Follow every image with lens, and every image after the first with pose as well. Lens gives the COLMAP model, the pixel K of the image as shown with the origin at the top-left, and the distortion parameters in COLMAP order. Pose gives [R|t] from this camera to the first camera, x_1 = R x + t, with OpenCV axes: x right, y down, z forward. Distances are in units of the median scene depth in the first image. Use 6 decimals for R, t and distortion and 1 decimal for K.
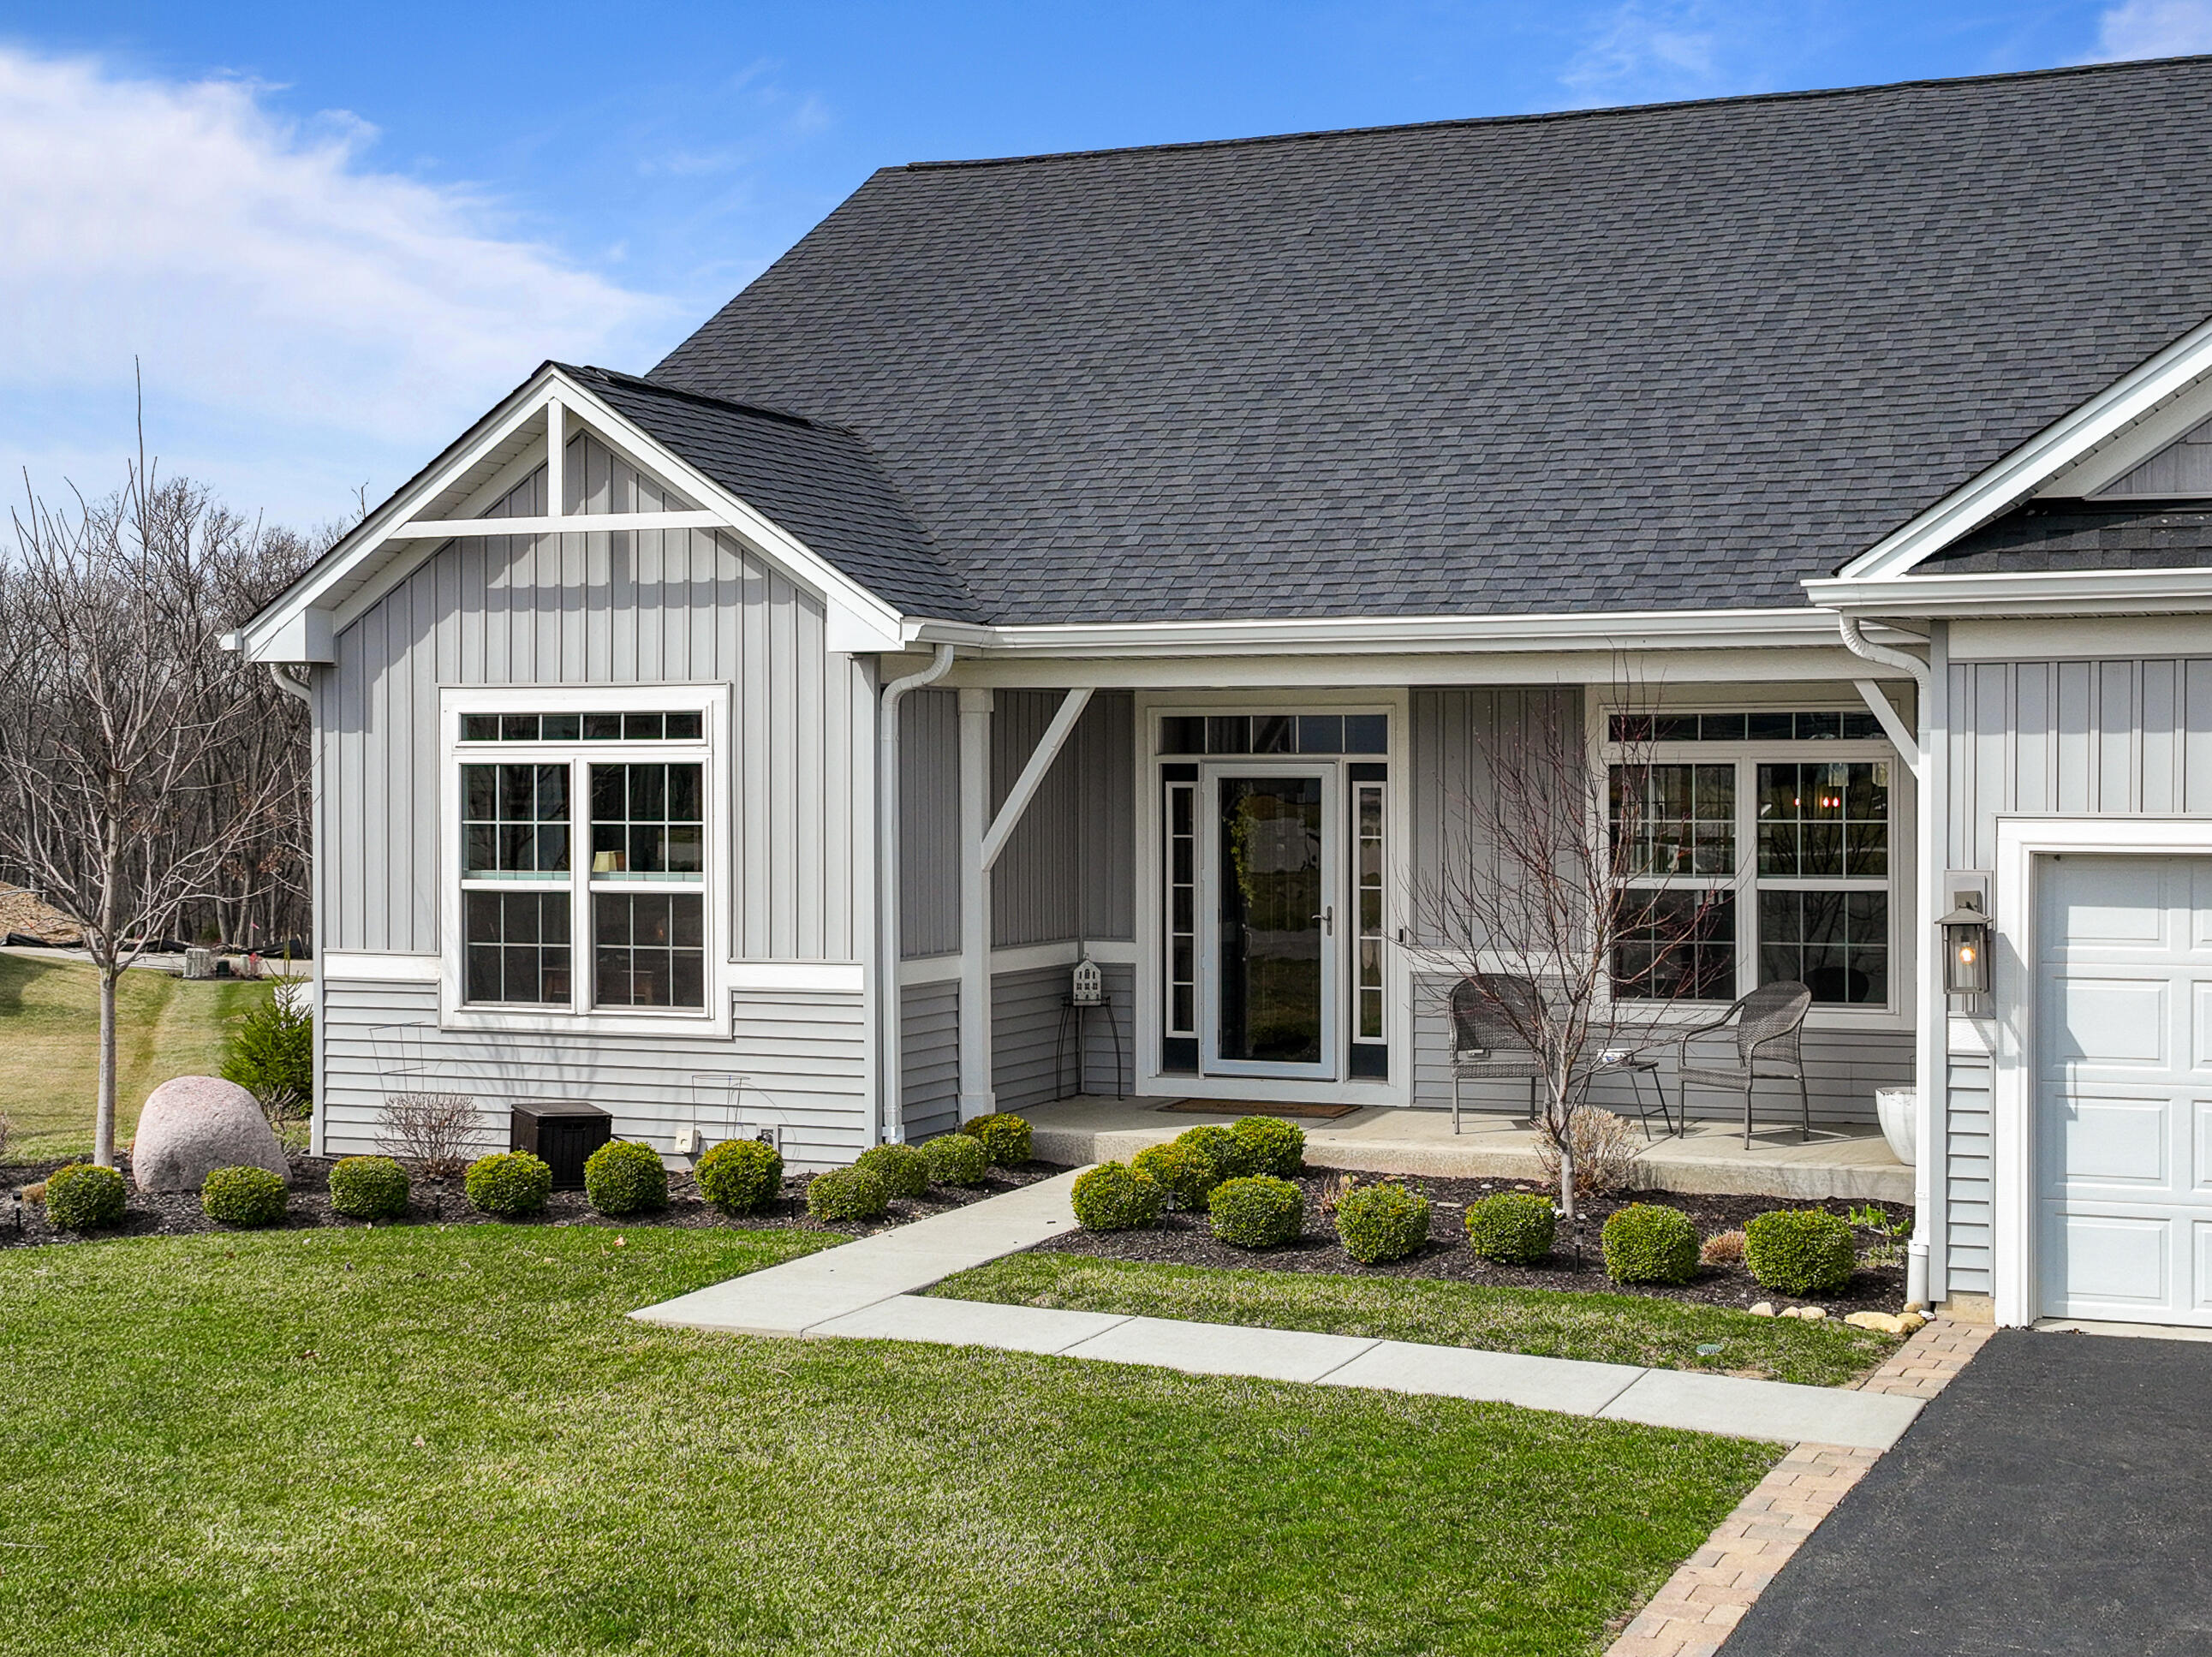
lens RADIAL K [[3180.4, 0, 1109.3], [0, 3180.4, 820.4], [0, 0, 1]] dist [0.008823, 0.022672]
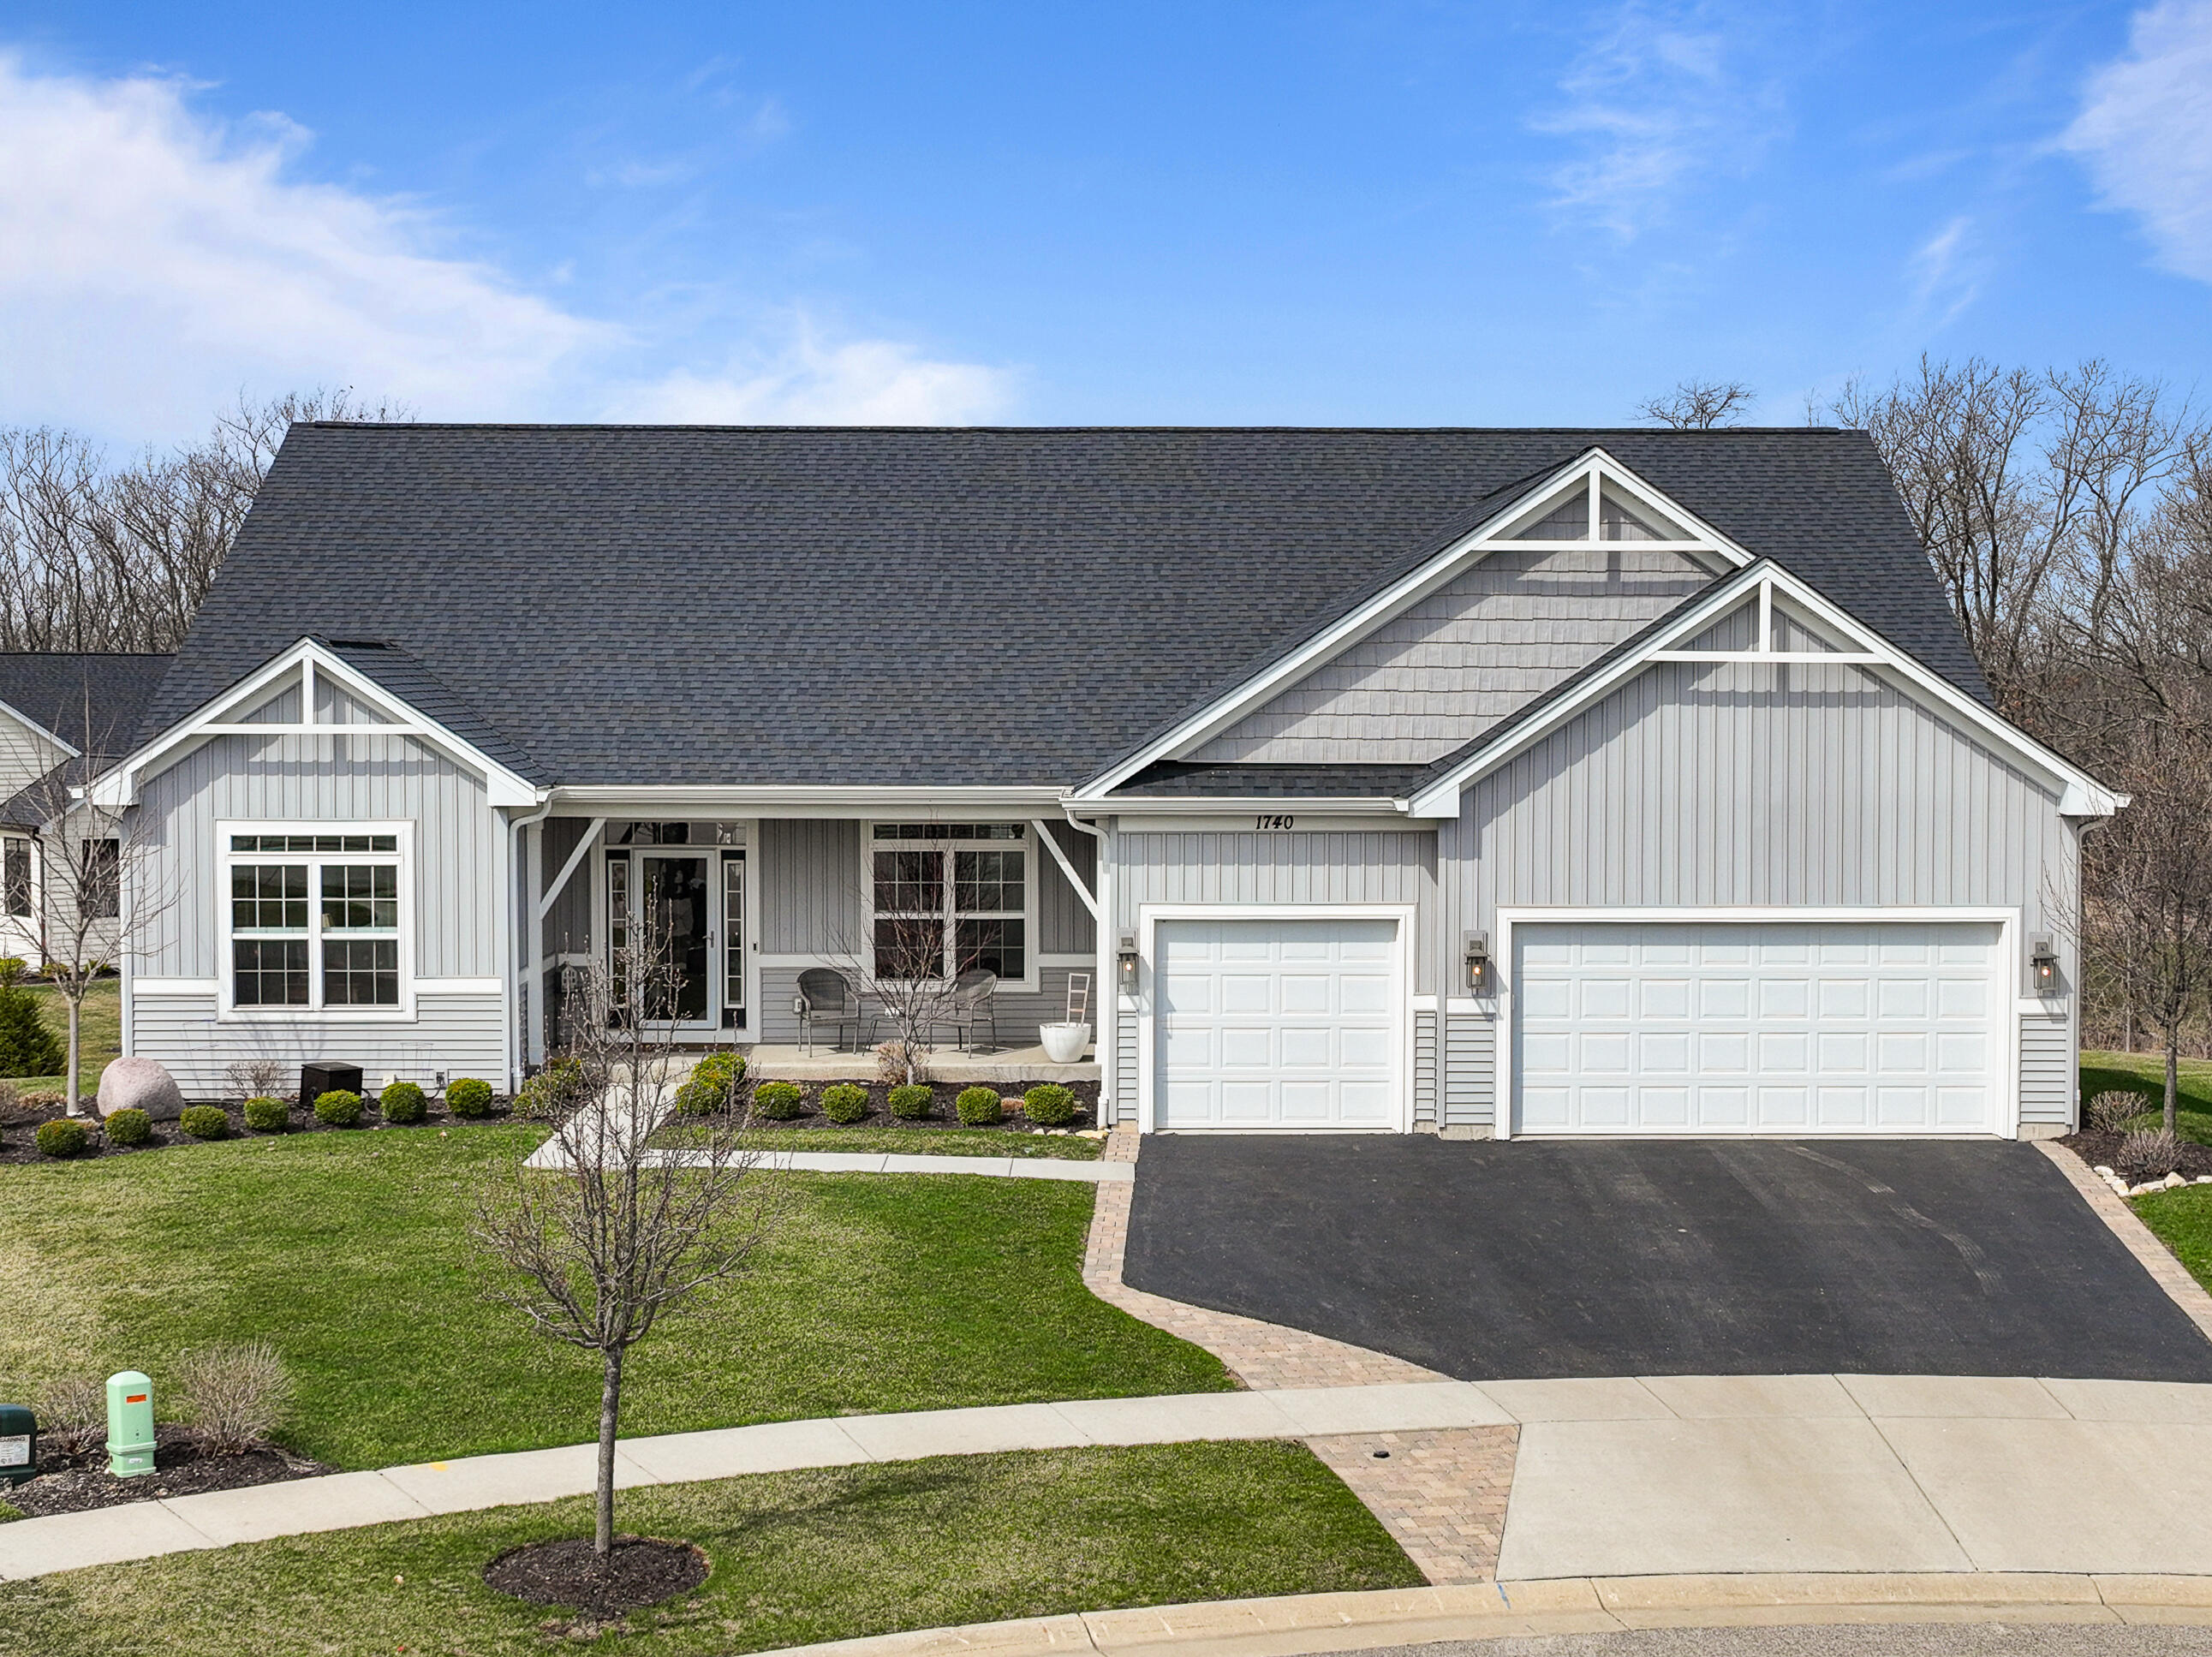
lens RADIAL K [[3180.4, 0, 1109.3], [0, 3180.4, 820.4], [0, 0, 1]] dist [0.008823, 0.022672]
pose [[0.919170, -0.015393, 0.393560, -0.454259], [0.003664, 0.999527, 0.030536, -0.094286], [-0.393844, -0.026626, 0.918792, -0.759677]]
